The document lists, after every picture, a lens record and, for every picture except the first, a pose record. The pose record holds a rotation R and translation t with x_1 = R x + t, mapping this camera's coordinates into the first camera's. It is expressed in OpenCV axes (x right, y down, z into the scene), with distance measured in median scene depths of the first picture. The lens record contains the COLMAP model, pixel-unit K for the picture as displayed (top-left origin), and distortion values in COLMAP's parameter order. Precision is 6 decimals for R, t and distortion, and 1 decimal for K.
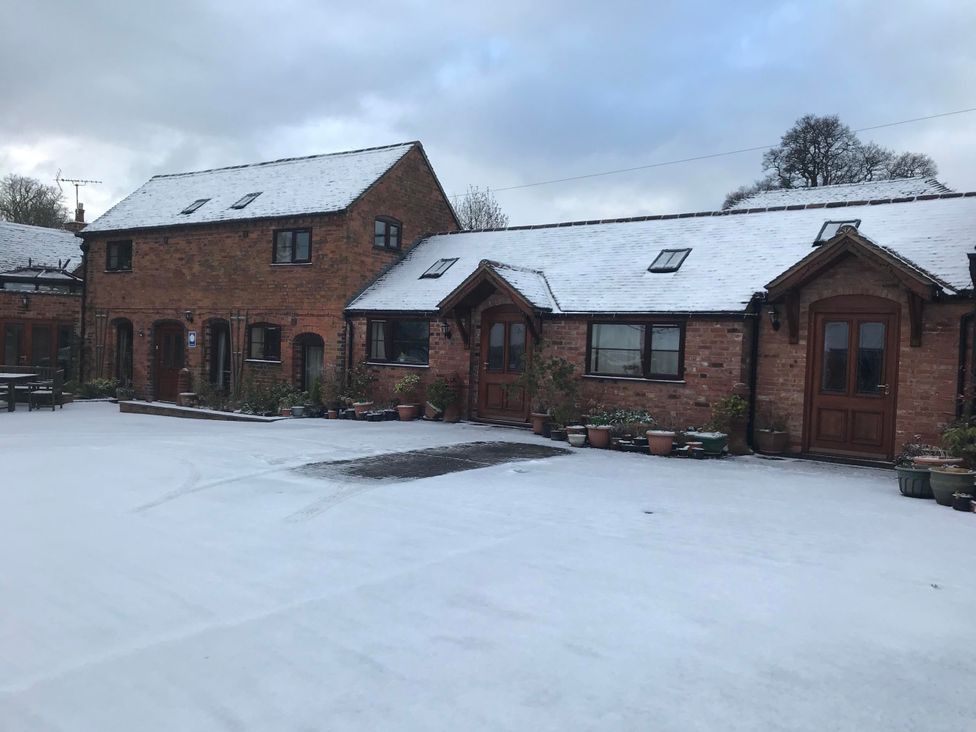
lens RADIAL K [[798.5, 0, 488.0], [0, 798.5, 366.0], [0, 0, 1]] dist [0.012956, -0.009063]
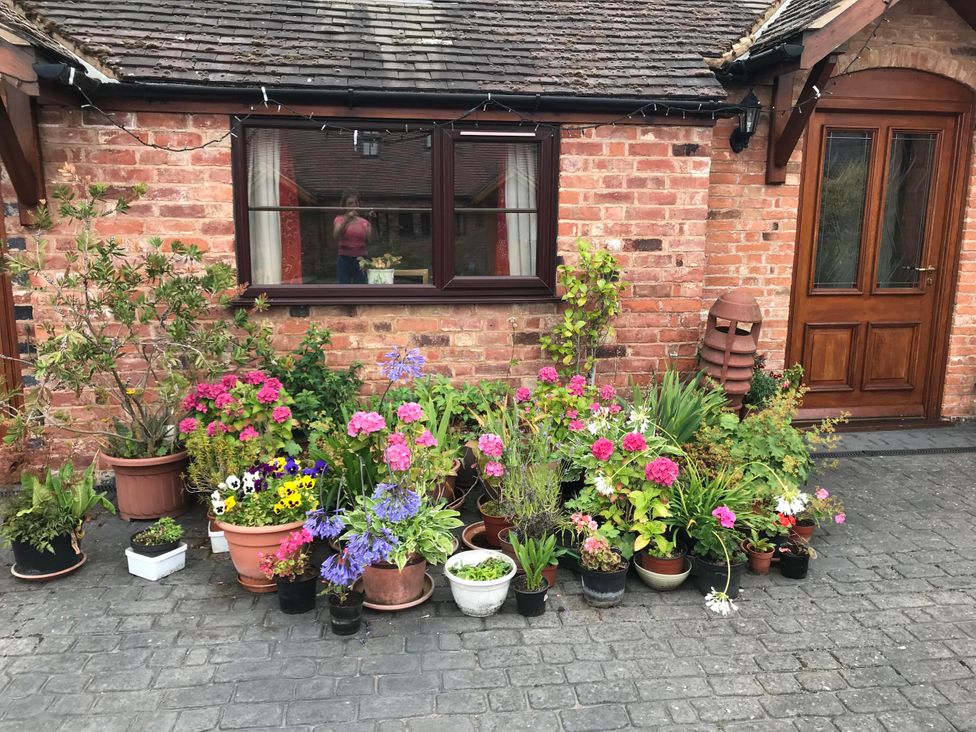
lens RADIAL K [[798.5, 0, 488.0], [0, 798.5, 366.0], [0, 0, 1]] dist [0.012956, -0.009063]
pose [[0.694690, -0.172474, 0.698326, -0.039226], [0.036349, 0.978005, 0.205390, -0.025620], [-0.718391, -0.117299, 0.685679, 0.795381]]
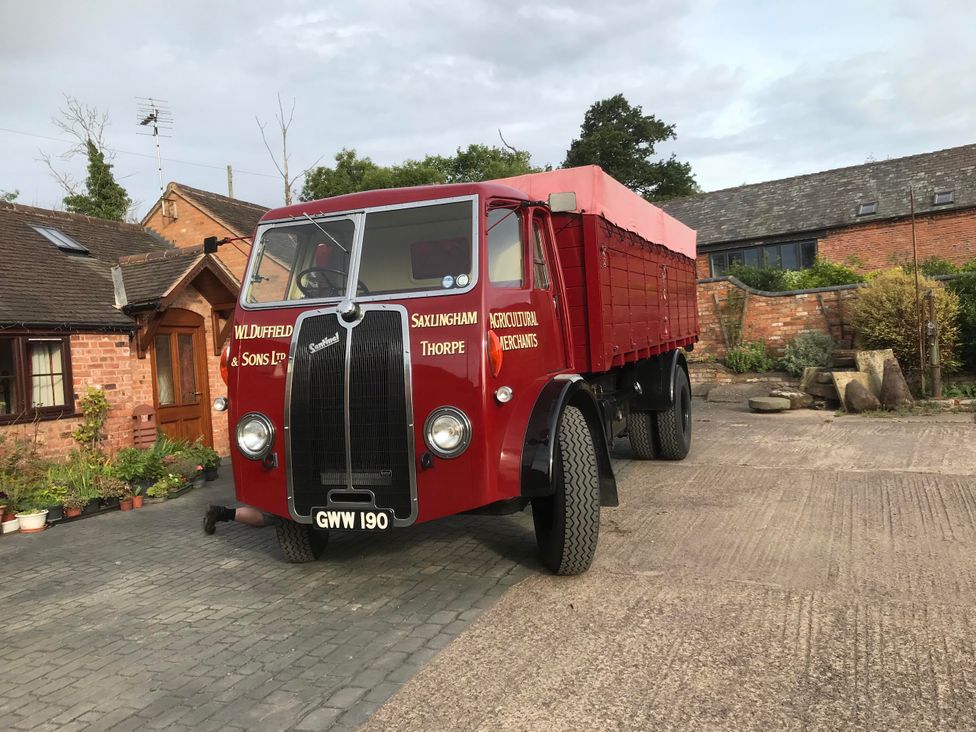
lens RADIAL K [[786.3, 0, 488.0], [0, 786.3, 366.0], [0, 0, 1]] dist [-0.000406, 0.135349]
pose [[-0.294416, -0.026566, 0.955308, -0.614124], [0.078396, 0.995573, 0.051847, -0.034422], [-0.952457, 0.090157, -0.291030, 0.872498]]
